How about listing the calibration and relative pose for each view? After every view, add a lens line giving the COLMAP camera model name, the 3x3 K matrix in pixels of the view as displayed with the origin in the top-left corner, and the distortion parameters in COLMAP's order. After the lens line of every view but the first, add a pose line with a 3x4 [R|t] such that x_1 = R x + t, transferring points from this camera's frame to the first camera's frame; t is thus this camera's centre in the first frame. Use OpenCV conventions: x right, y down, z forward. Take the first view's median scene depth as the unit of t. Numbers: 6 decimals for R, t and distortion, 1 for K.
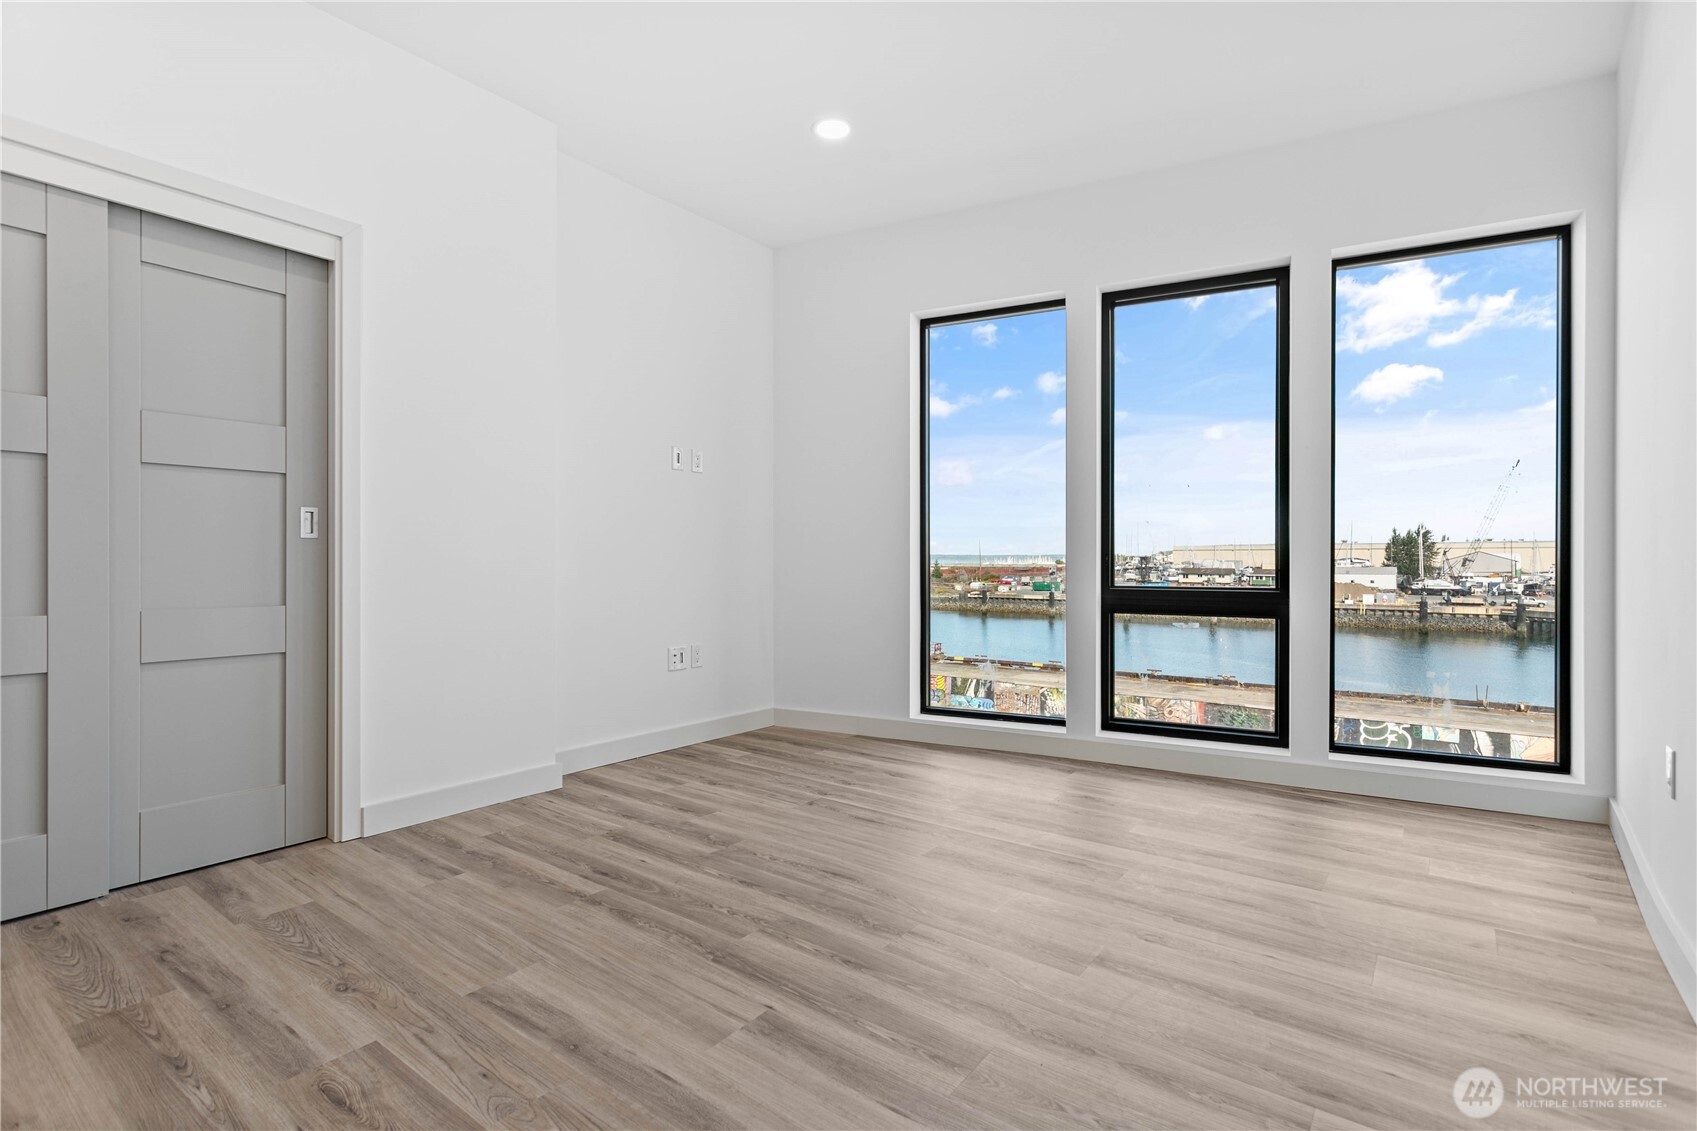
lens RADIAL K [[805.9, 0, 876.8], [0, 805.9, 576.2], [0, 0, 1]] dist [0.002233, 0.000645]
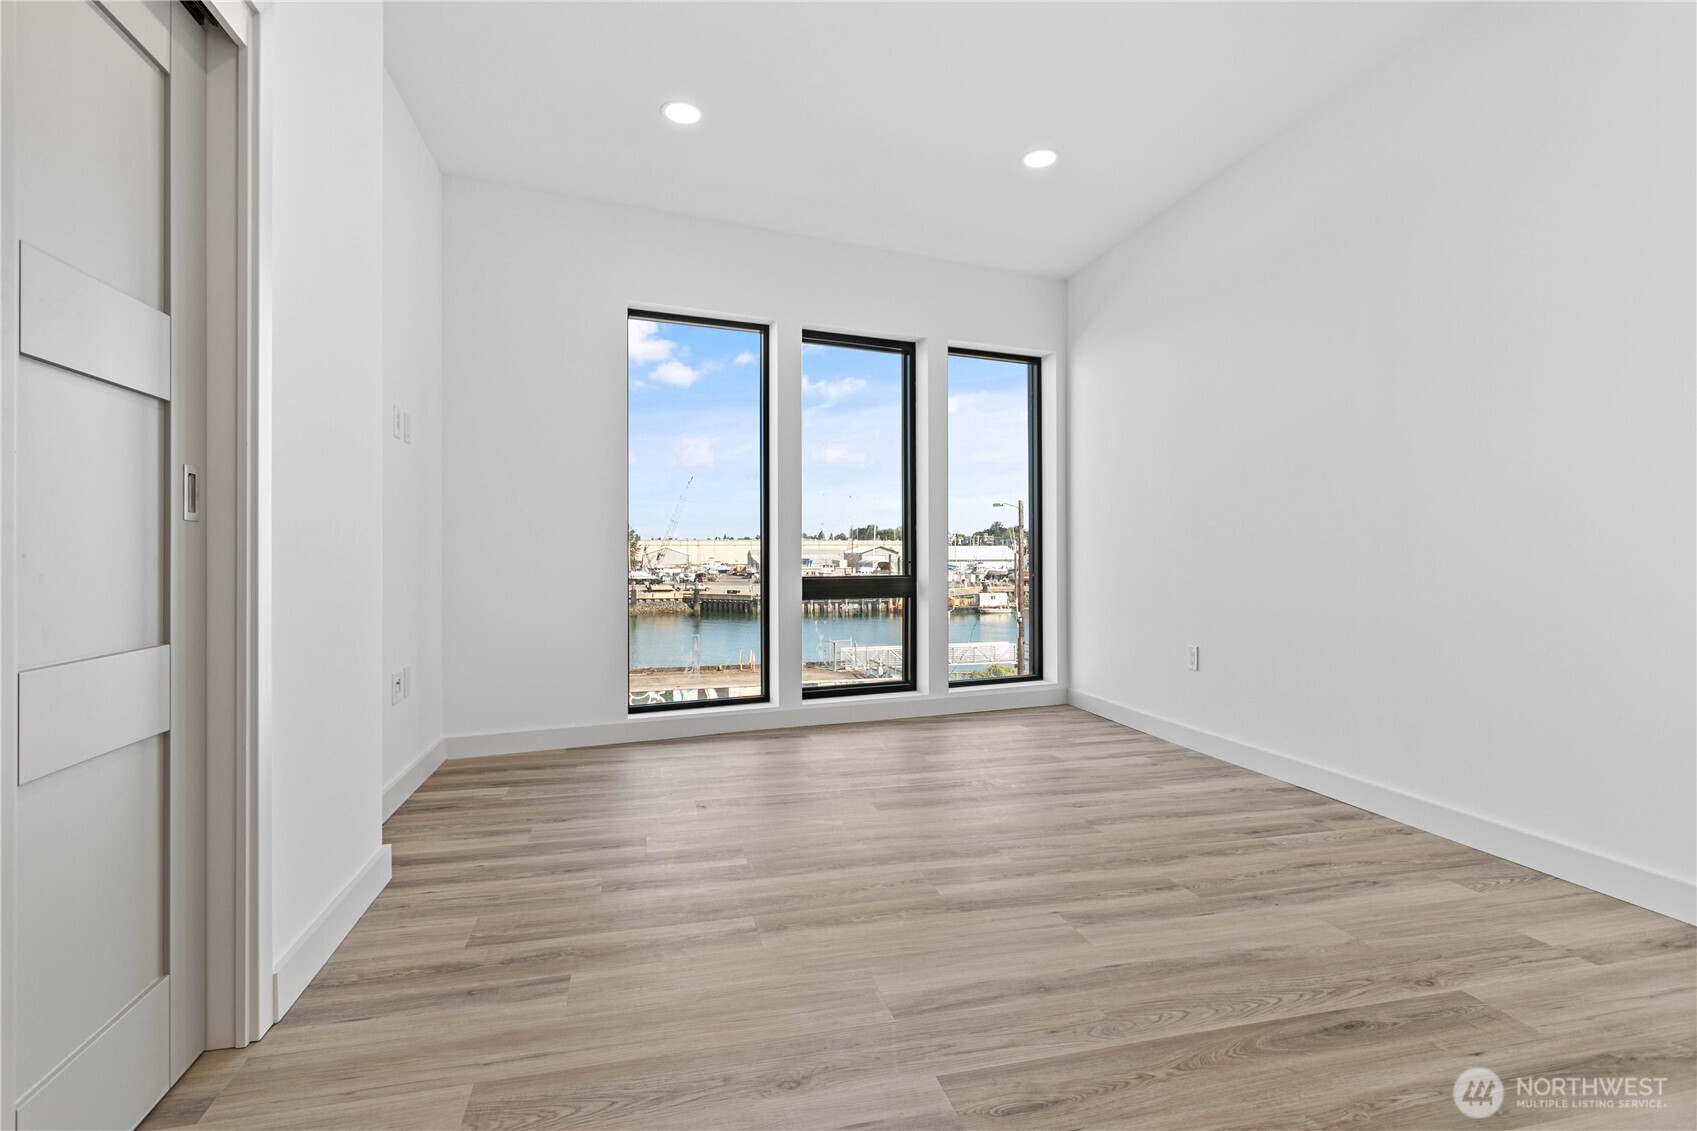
lens RADIAL K [[805.9, 0, 837.6], [0, 805.9, 566.4], [0, 0, 1]] dist [0.002233, 0.000645]
pose [[0.629449, -0.013188, 0.776930, -0.792658], [0.017854, 0.999837, 0.002508, -0.006990], [-0.776836, 0.012293, 0.629582, 0.282991]]
